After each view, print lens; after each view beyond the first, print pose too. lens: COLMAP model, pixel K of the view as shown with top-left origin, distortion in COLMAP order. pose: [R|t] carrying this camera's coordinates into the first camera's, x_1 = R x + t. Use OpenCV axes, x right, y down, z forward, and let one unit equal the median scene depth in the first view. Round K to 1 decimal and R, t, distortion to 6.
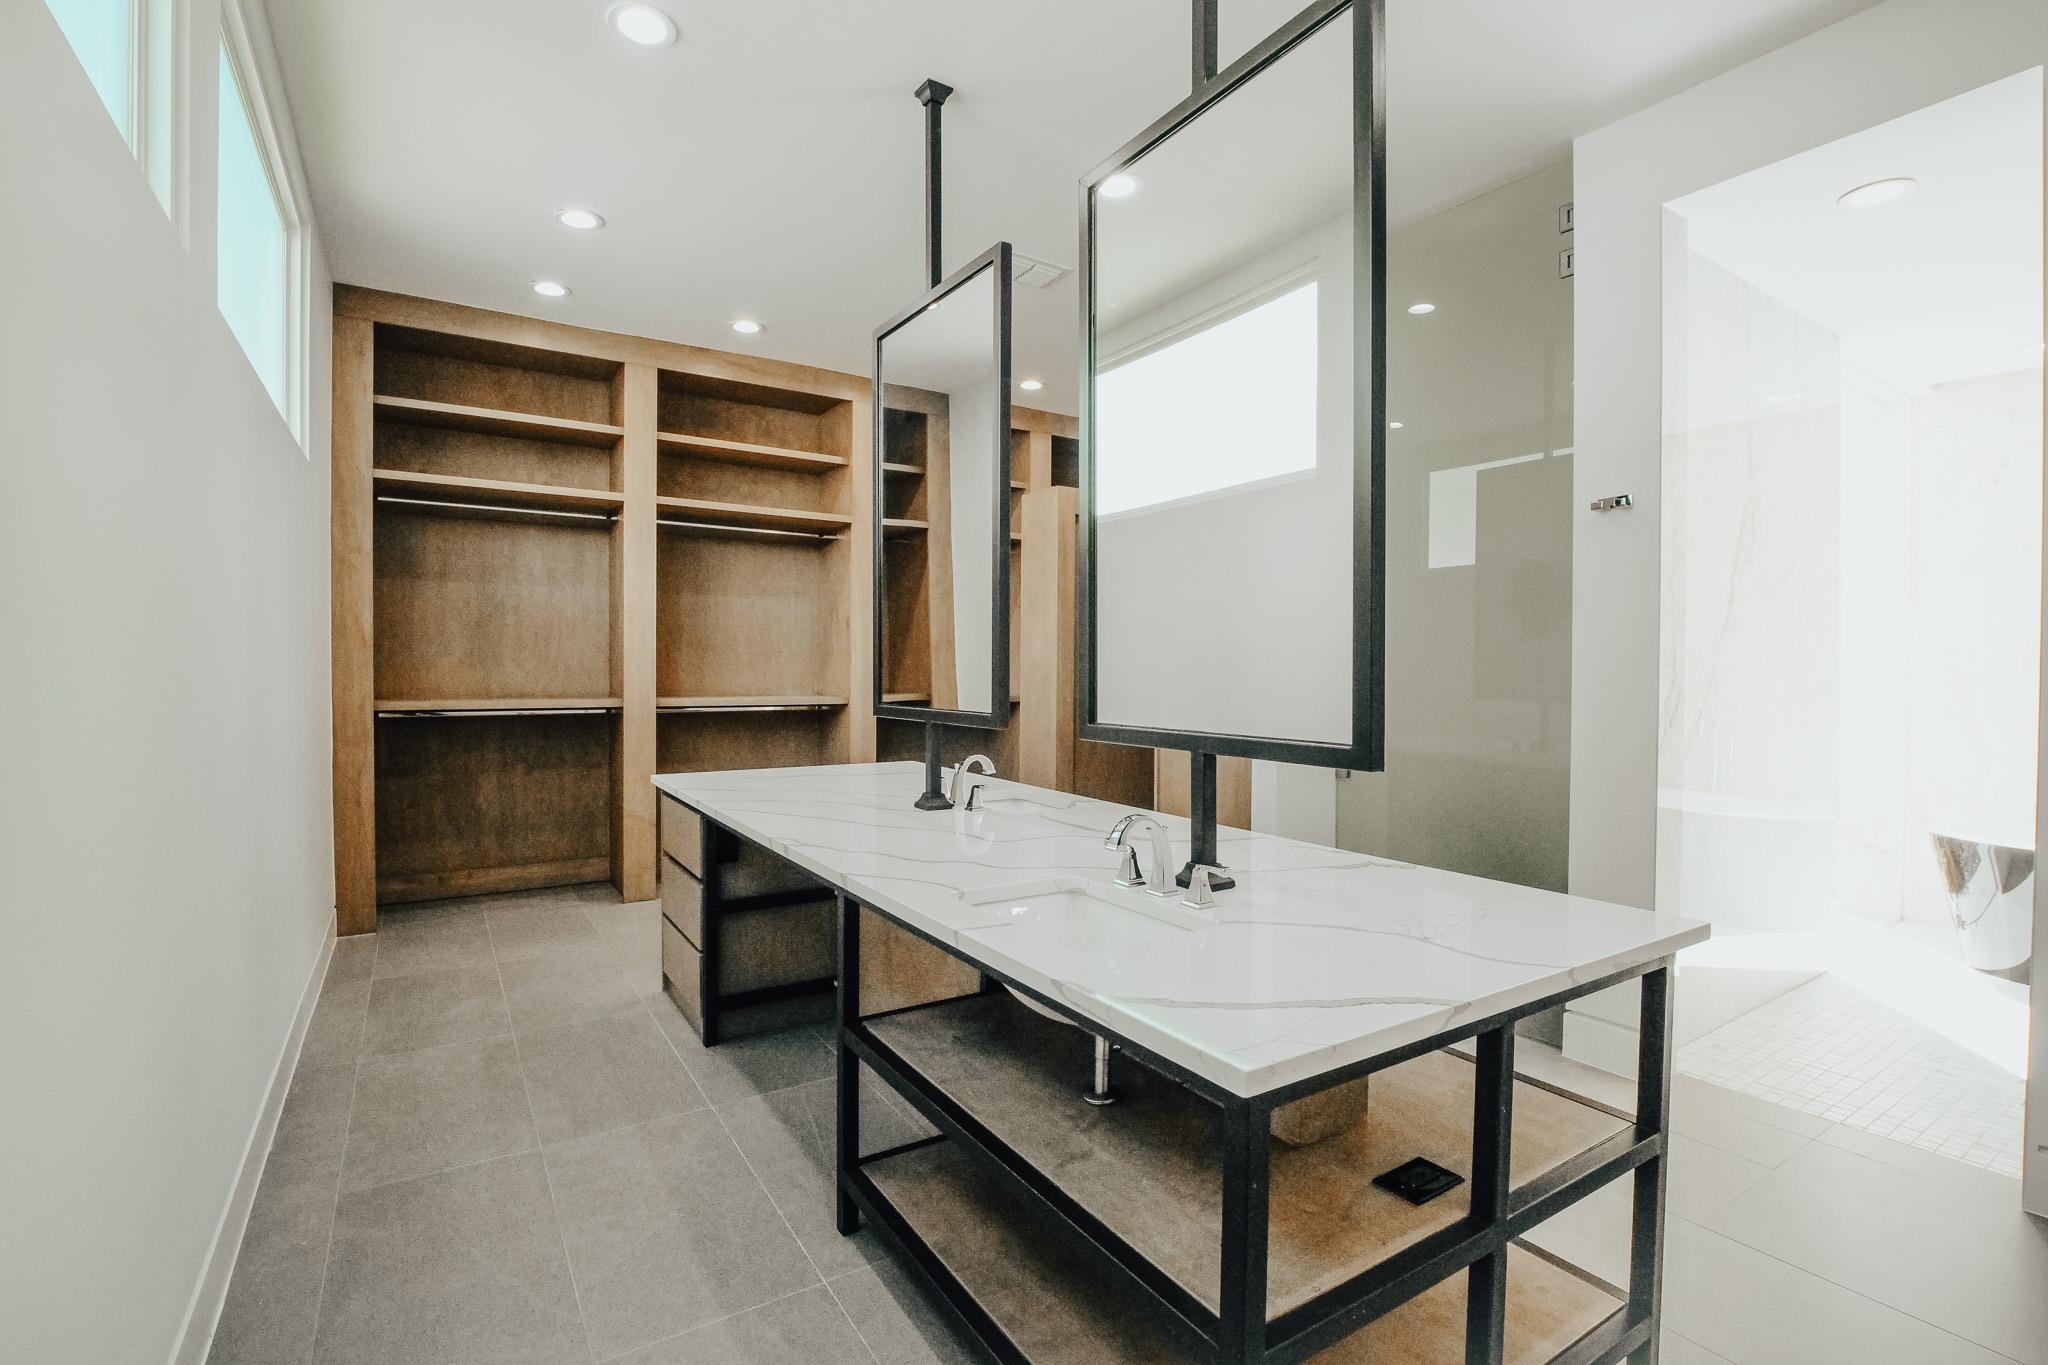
lens RADIAL K [[933.3, 0, 1026.2], [0, 933.3, 681.8], [0, 0, 1]] dist [-0.009106, -0.000094]
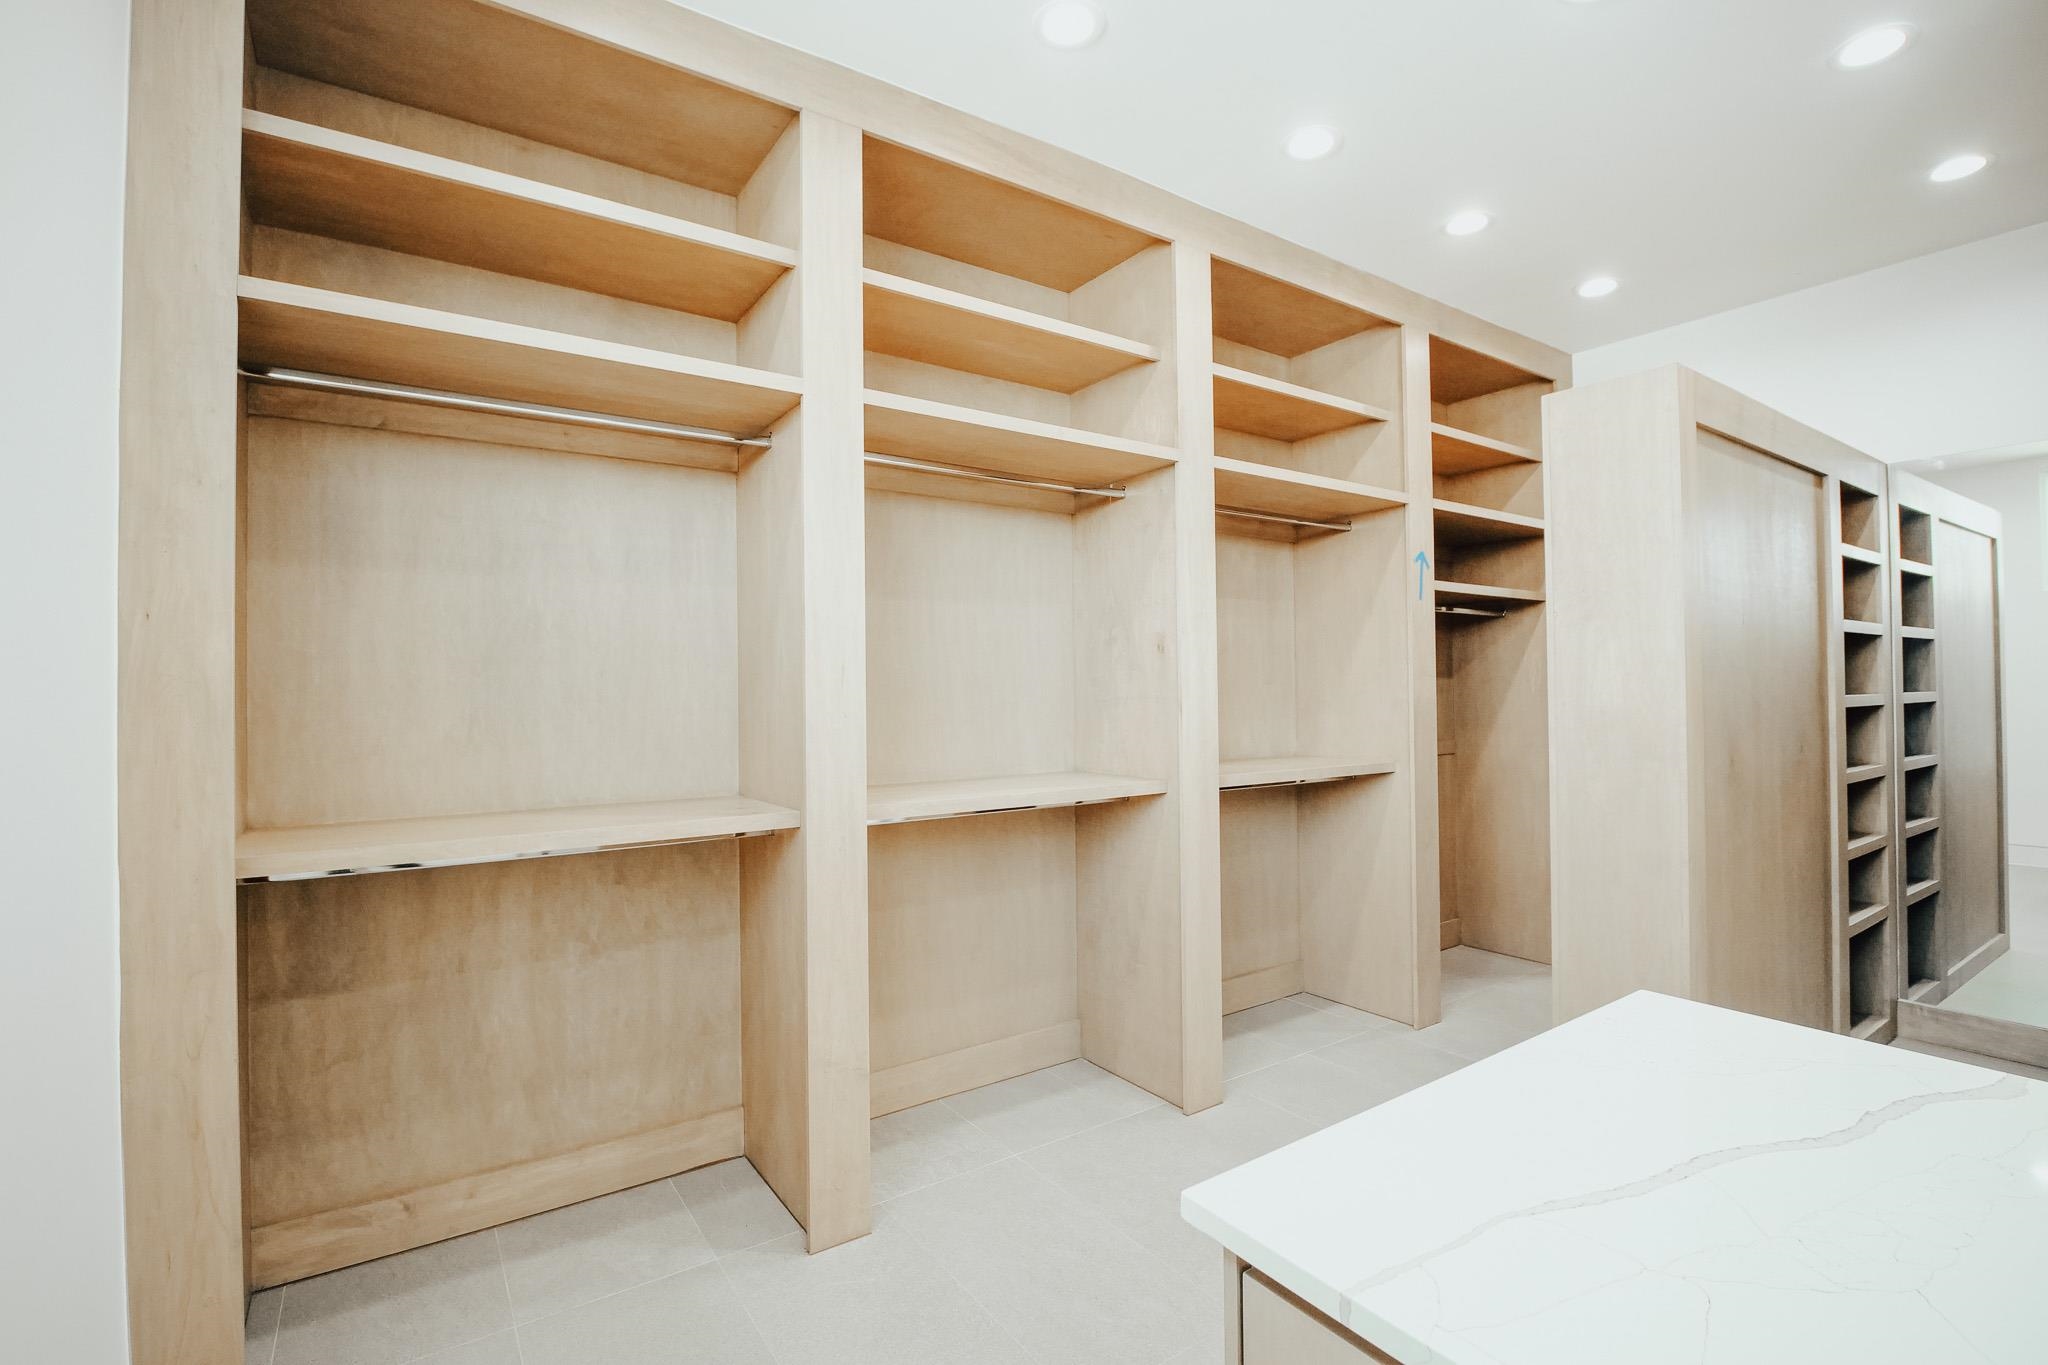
lens RADIAL K [[933.3, 0, 1023.7], [0, 933.3, 672.6], [0, 0, 1]] dist [-0.009106, -0.000094]
pose [[0.999477, -0.009469, 0.030912, -0.326759], [0.009897, 0.999857, -0.013729, -0.045847], [-0.030777, 0.014028, 0.999428, 0.511225]]
